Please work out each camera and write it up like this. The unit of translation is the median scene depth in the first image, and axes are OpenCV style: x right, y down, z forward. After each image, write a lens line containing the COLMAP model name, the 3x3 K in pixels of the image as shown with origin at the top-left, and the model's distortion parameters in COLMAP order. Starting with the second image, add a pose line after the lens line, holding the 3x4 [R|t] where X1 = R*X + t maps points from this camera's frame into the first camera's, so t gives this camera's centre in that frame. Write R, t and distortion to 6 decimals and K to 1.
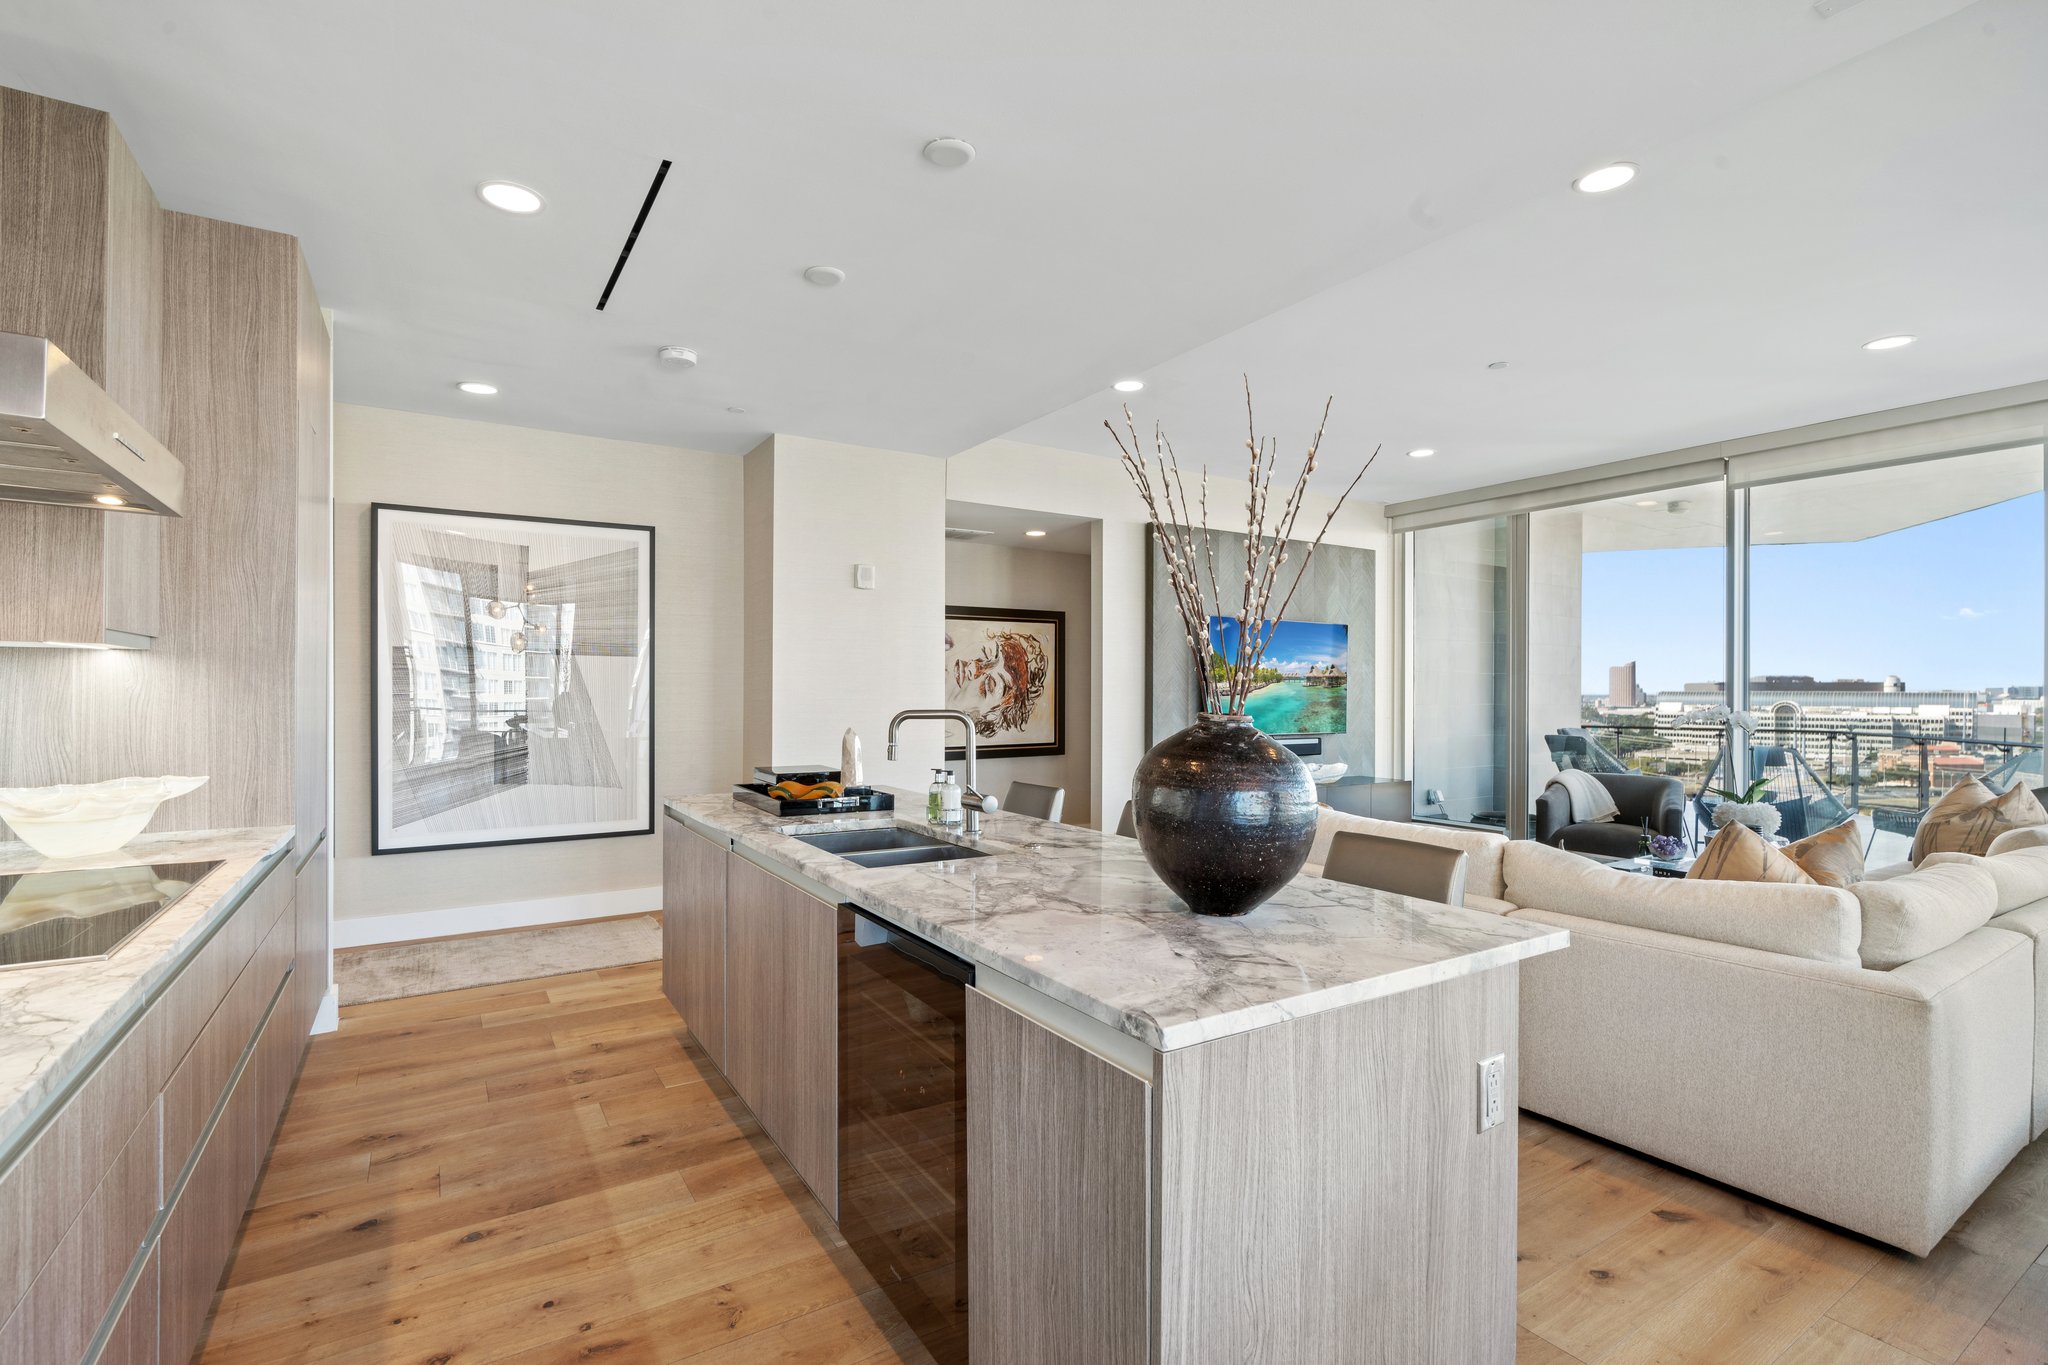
lens RADIAL K [[932.0, 0, 1022.3], [0, 932.0, 687.9], [0, 0, 1]] dist [-0.005233, 0.001676]
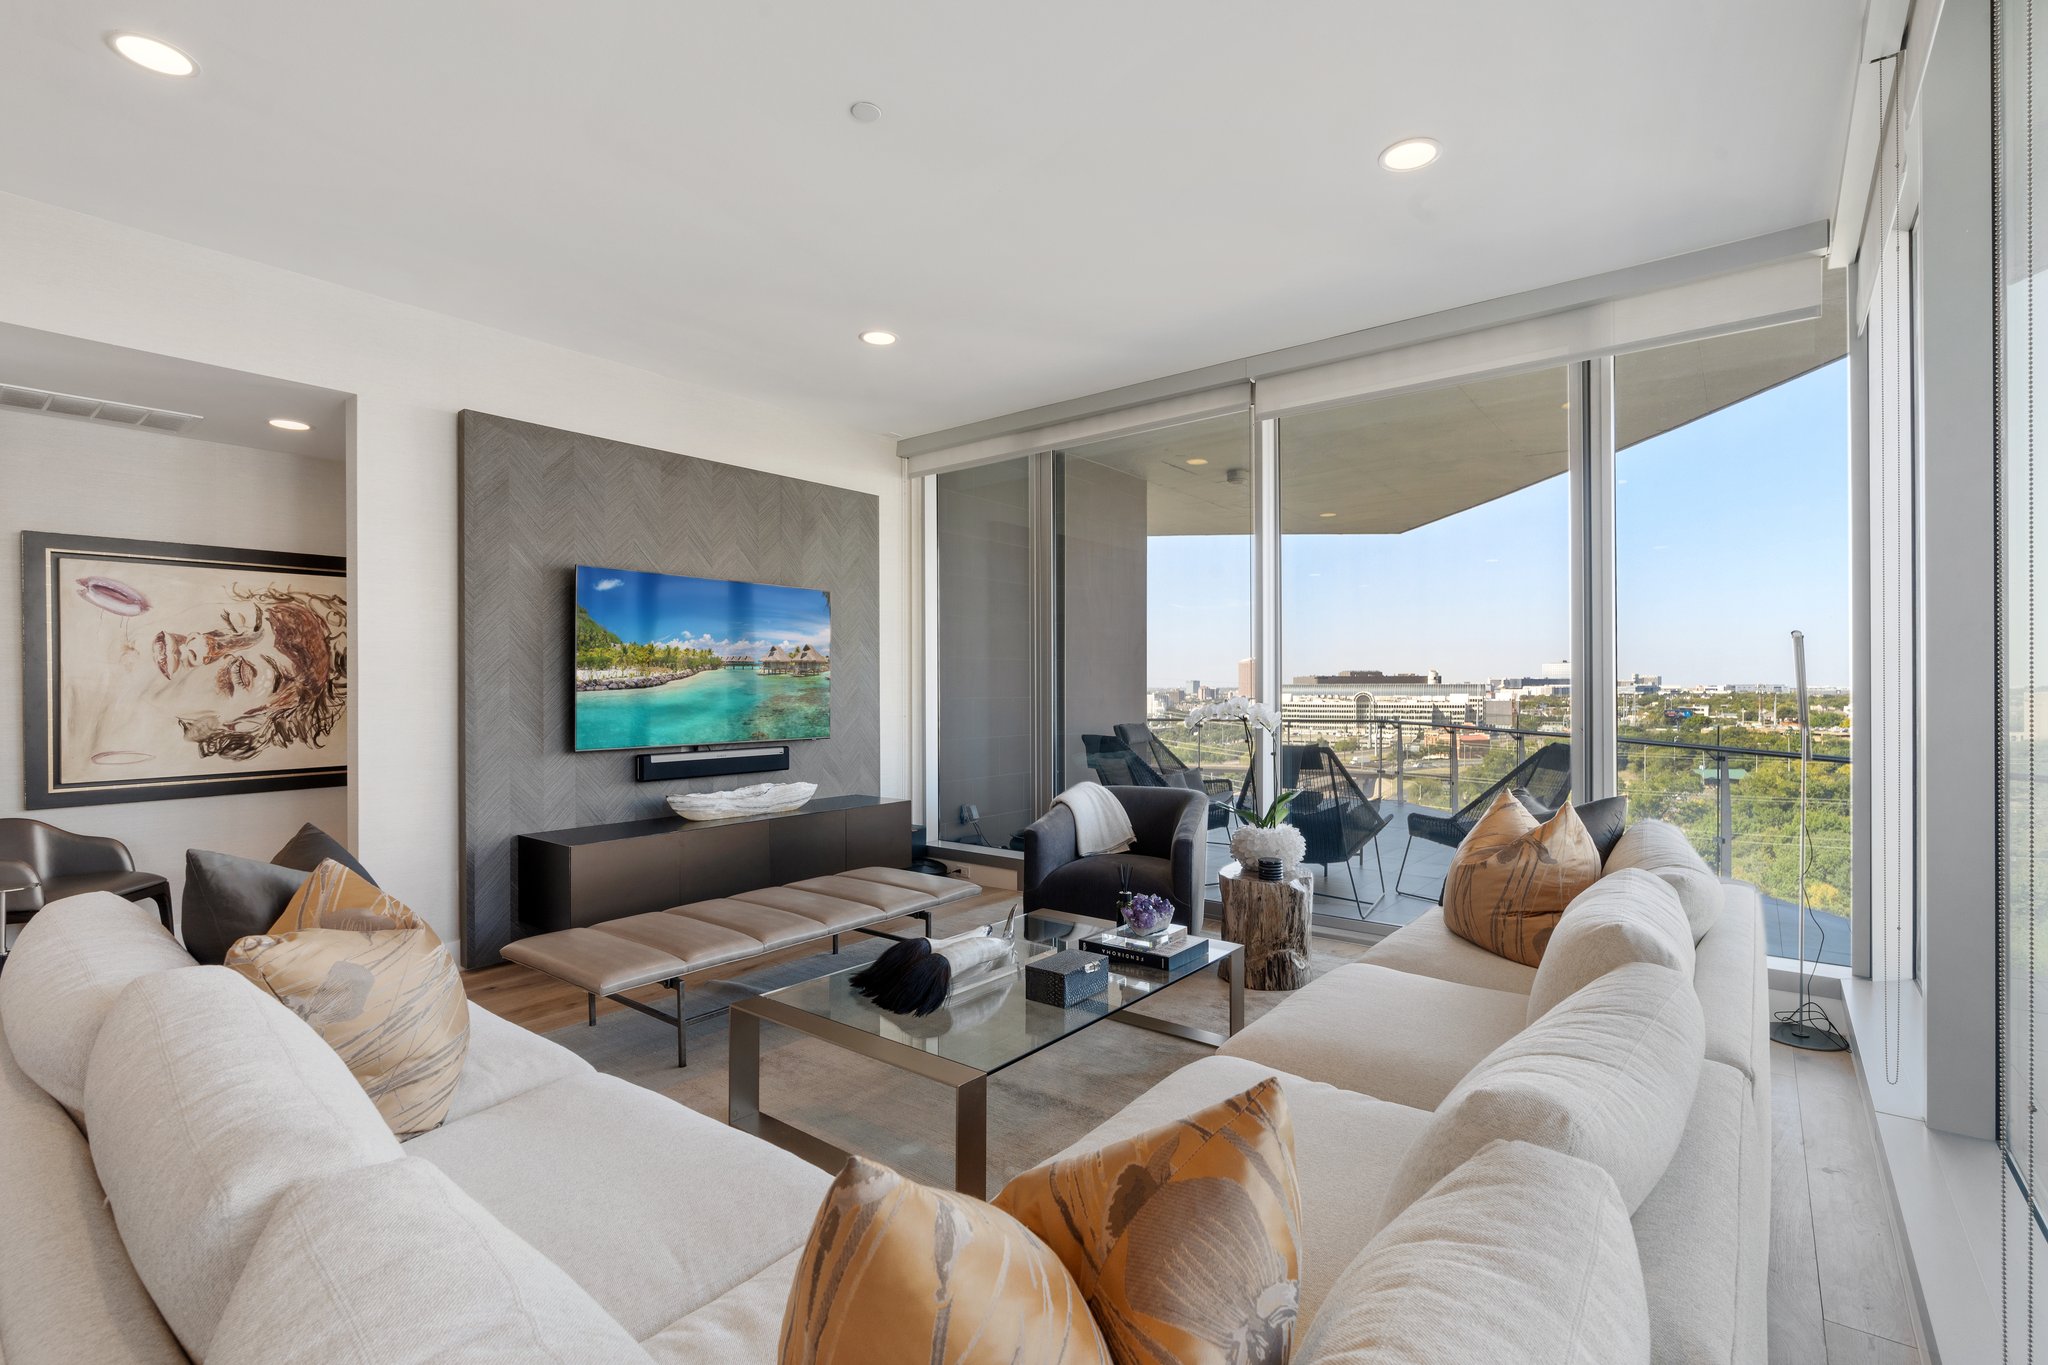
lens RADIAL K [[932.0, 0, 1017.4], [0, 932.0, 685.1], [0, 0, 1]] dist [-0.005233, 0.001676]
pose [[0.945184, -0.005733, 0.326489, 0.246701], [0.005093, 0.999983, 0.002816, 0.004763], [-0.326499, -0.000999, 0.945197, 0.255408]]
